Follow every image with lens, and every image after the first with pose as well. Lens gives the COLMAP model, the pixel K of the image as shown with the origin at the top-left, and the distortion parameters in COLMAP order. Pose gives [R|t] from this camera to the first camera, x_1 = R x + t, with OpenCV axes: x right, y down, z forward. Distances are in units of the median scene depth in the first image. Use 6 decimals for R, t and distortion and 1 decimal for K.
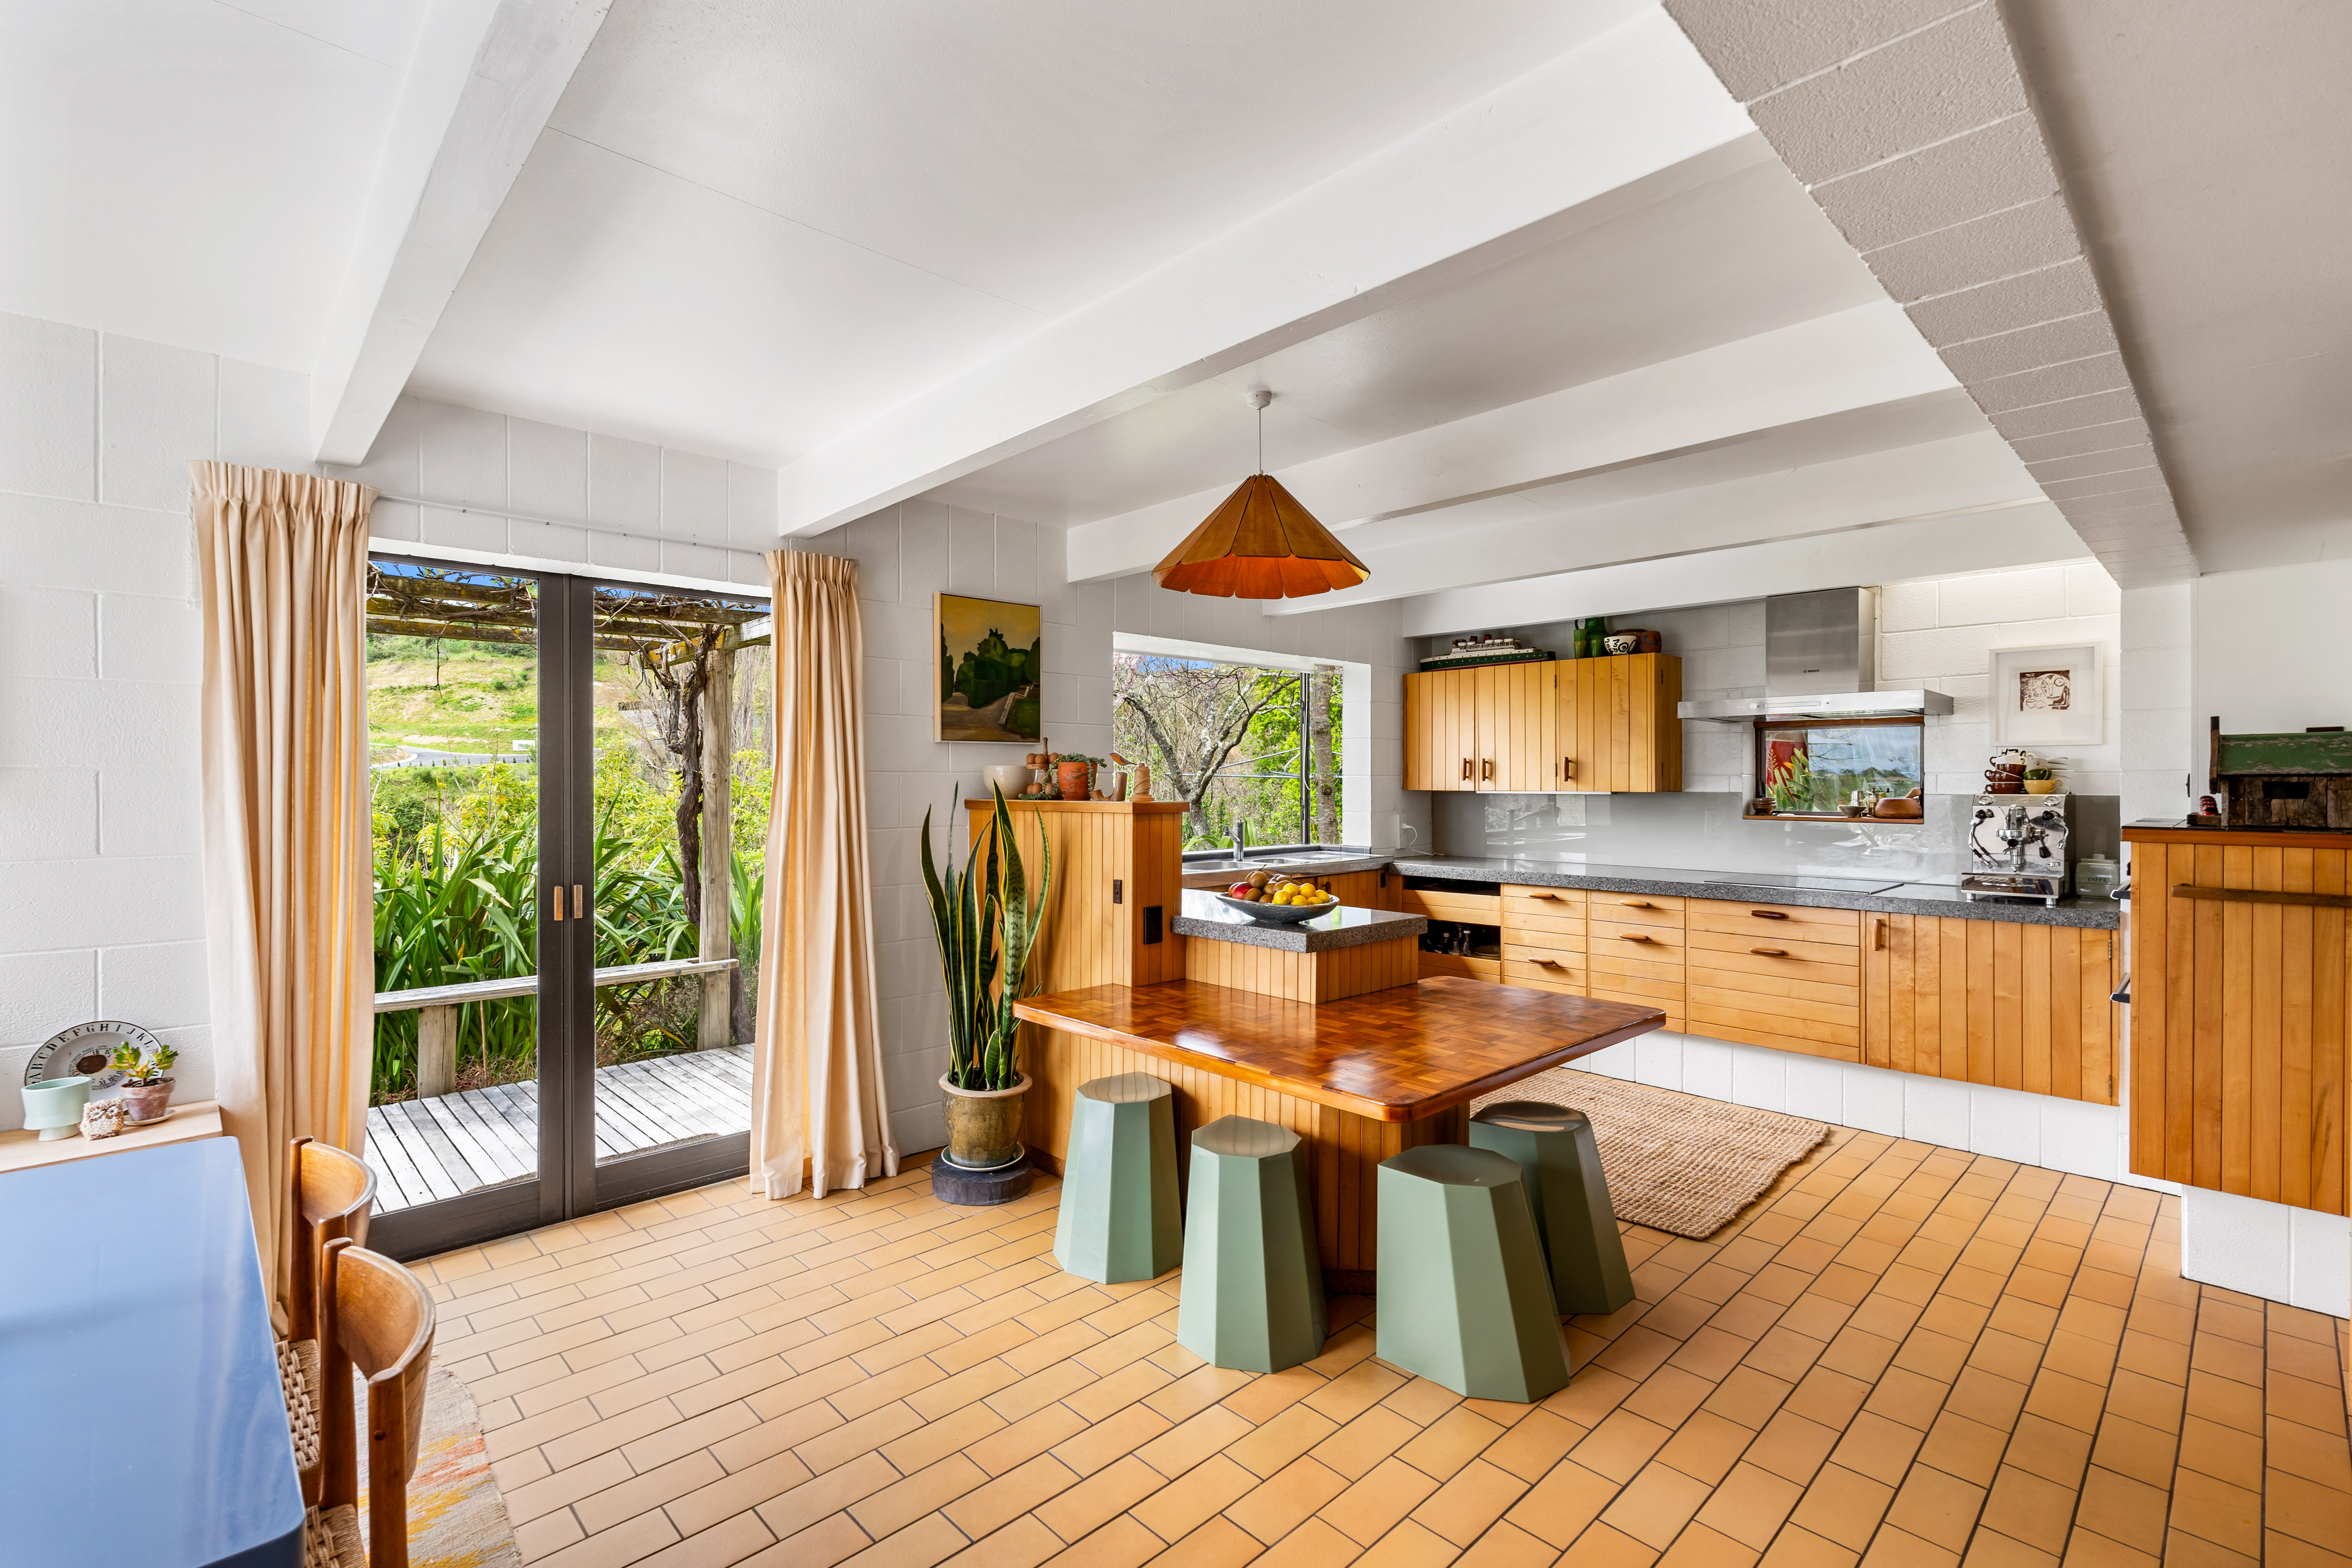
lens RADIAL K [[1030.7, 0, 1158.4], [0, 1030.7, 785.3], [0, 0, 1]] dist [-0.001656, 0.000632]
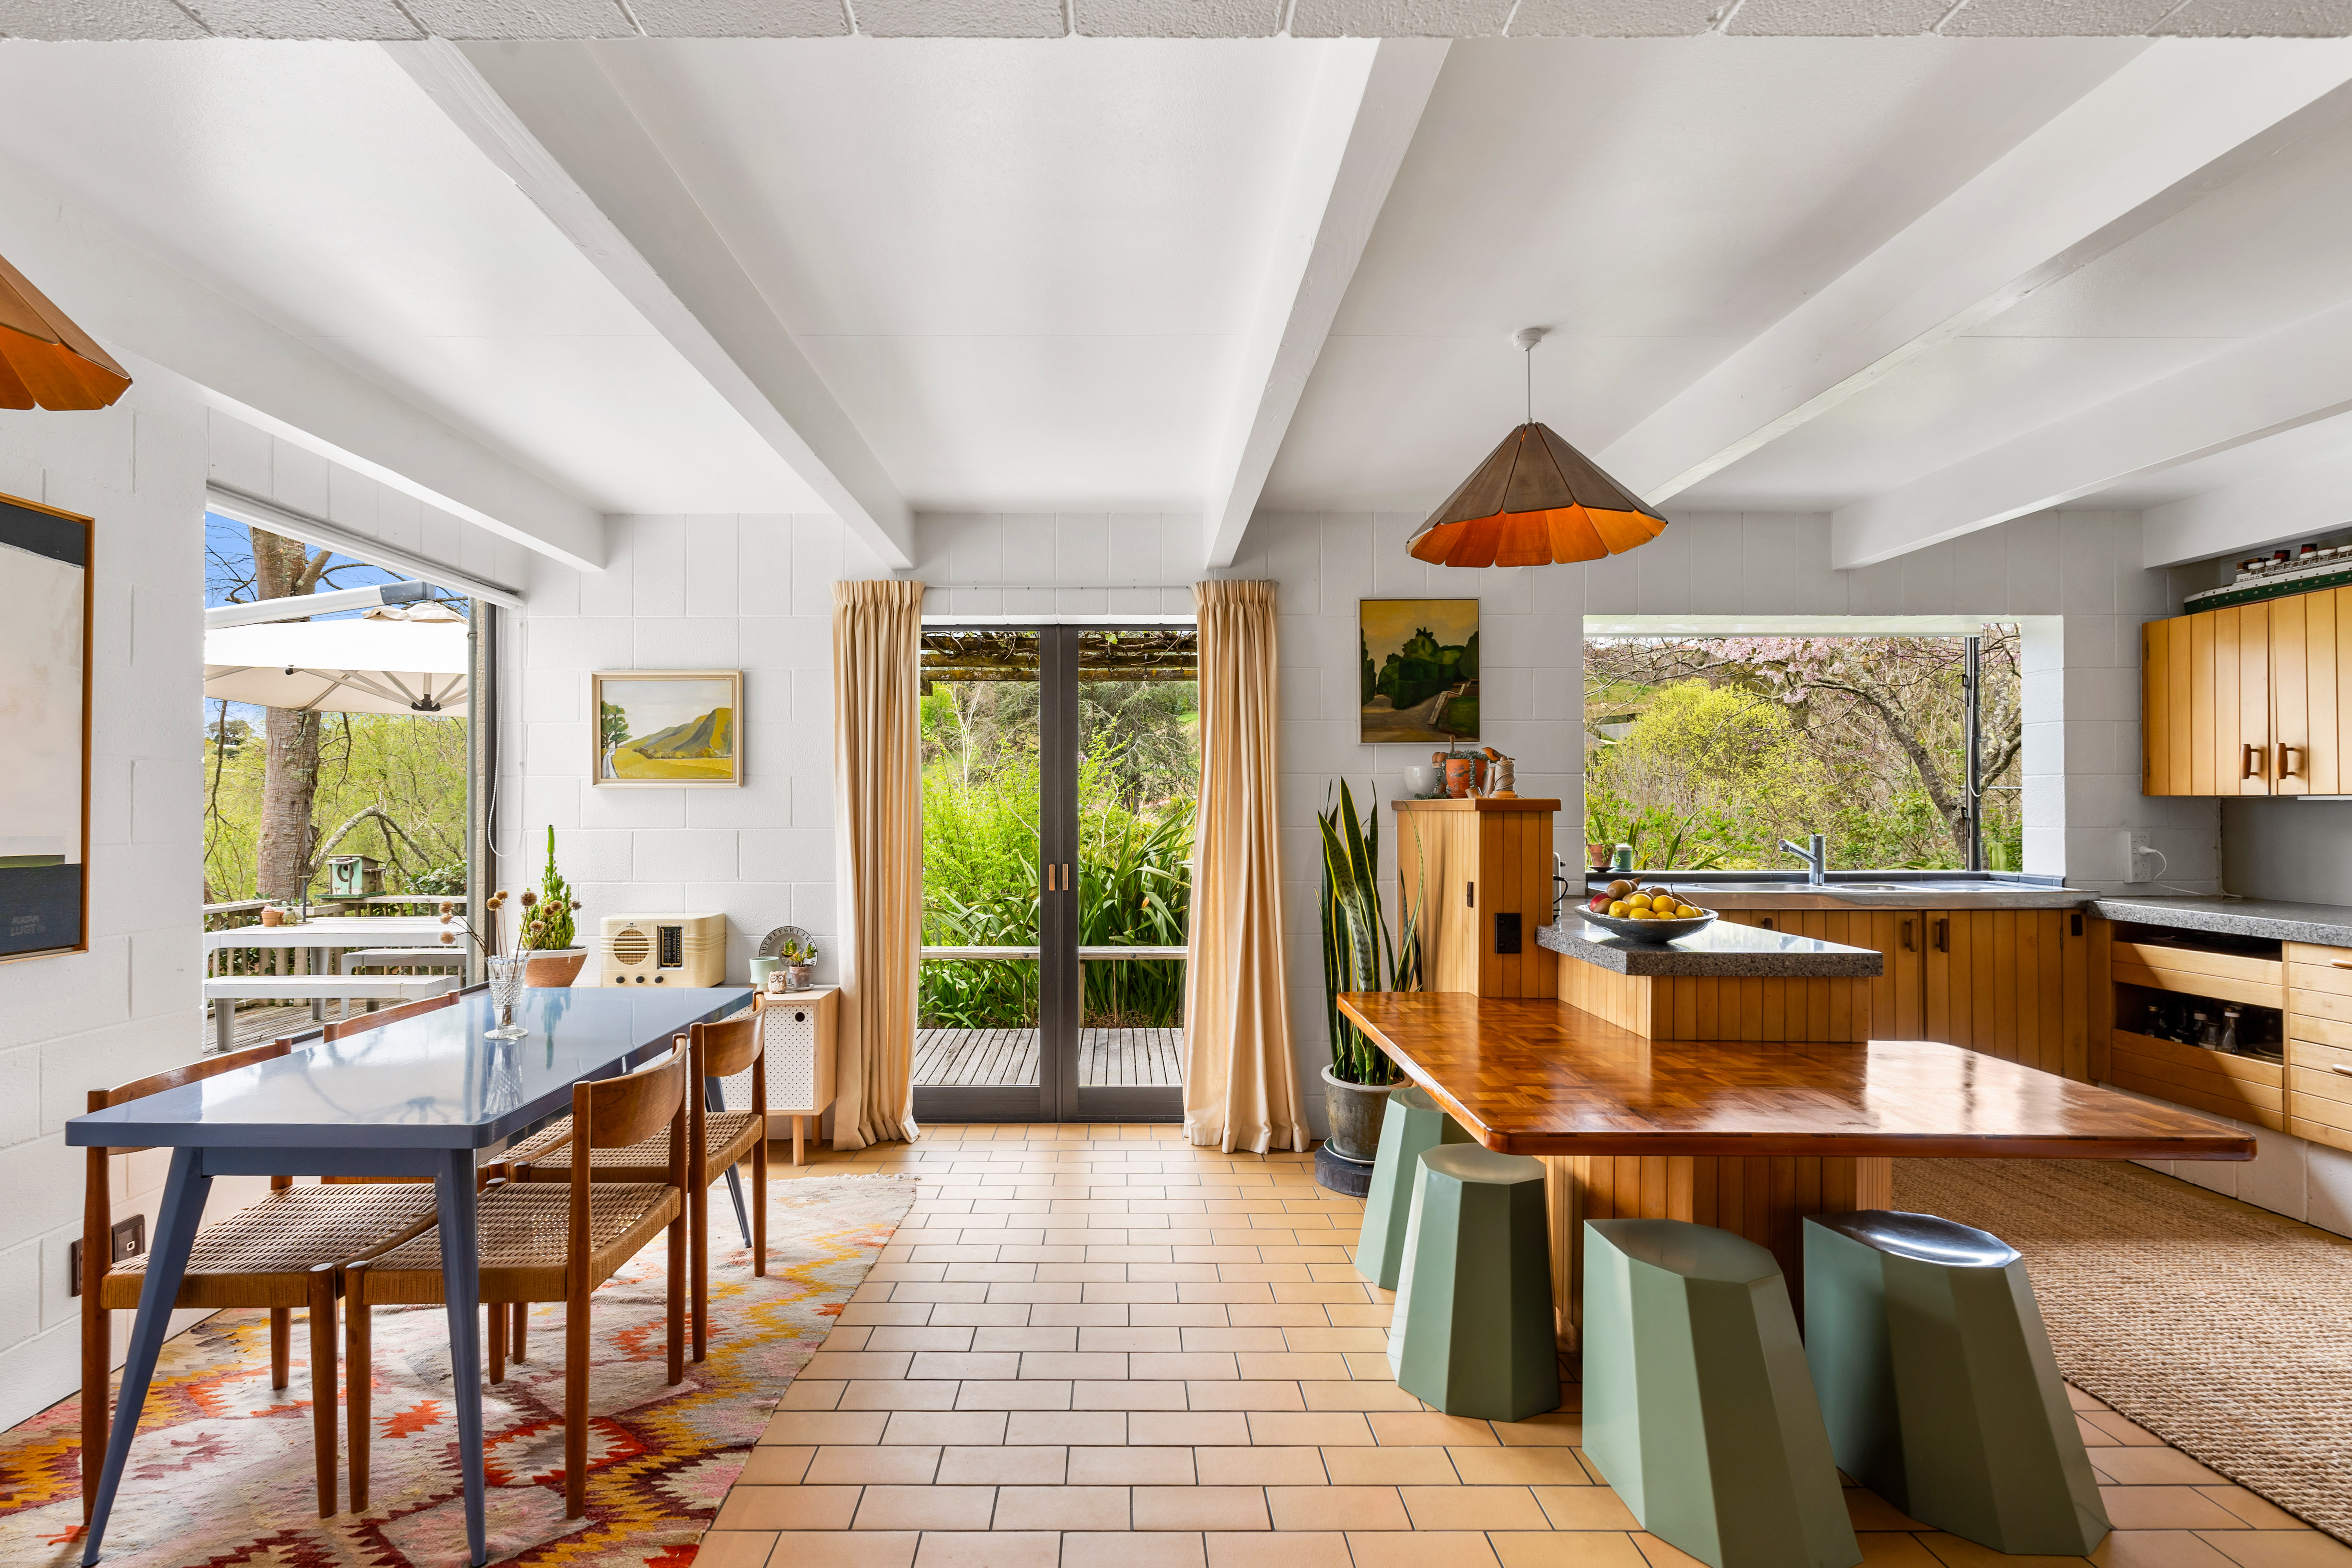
lens RADIAL K [[1030.7, 0, 1094.4], [0, 1030.7, 800.2], [0, 0, 1]] dist [-0.001656, 0.000632]
pose [[0.733395, -0.000358, -0.679803, 0.278477], [-0.002761, 0.999990, -0.003505, 0.017131], [0.679797, 0.004448, 0.733387, 0.064378]]
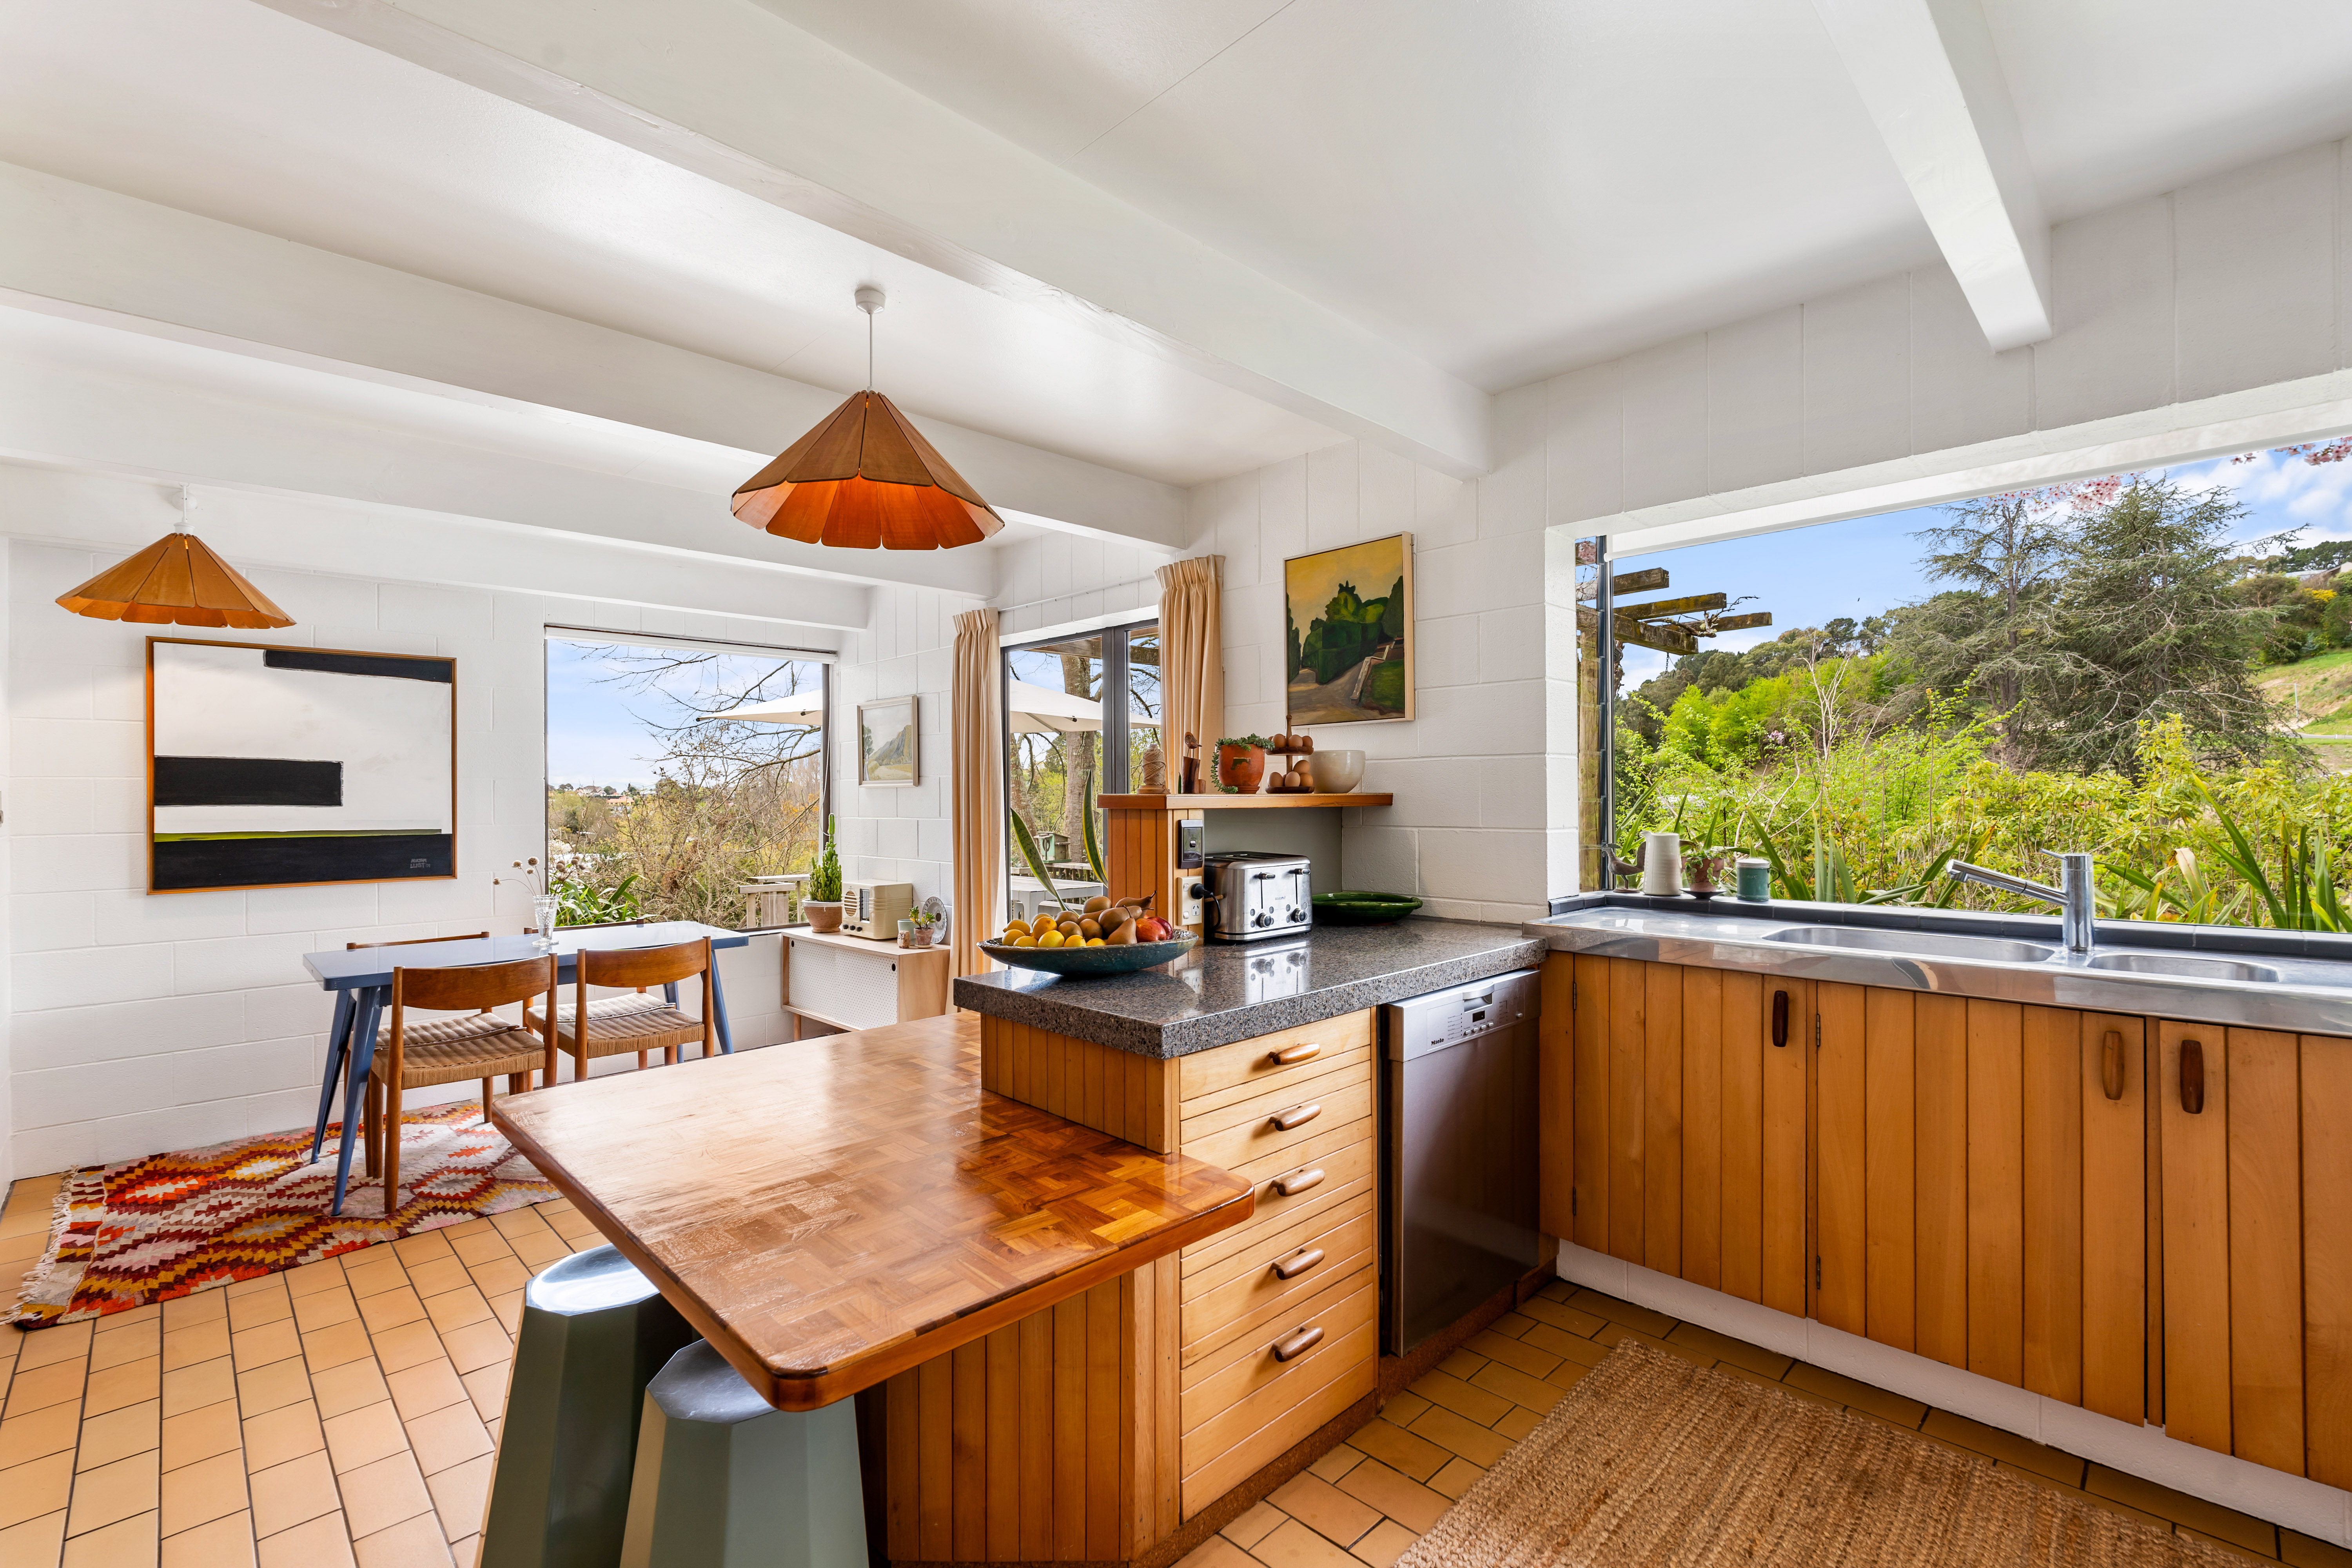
lens RADIAL K [[1030.7, 0, 1201.6], [0, 1030.7, 785.6], [0, 0, 1]] dist [-0.001656, 0.000632]
pose [[0.049730, -0.003236, -0.998757, 0.632838], [0.007008, 0.999971, -0.002891, 0.008303], [0.998738, -0.006856, 0.049751, 0.841665]]
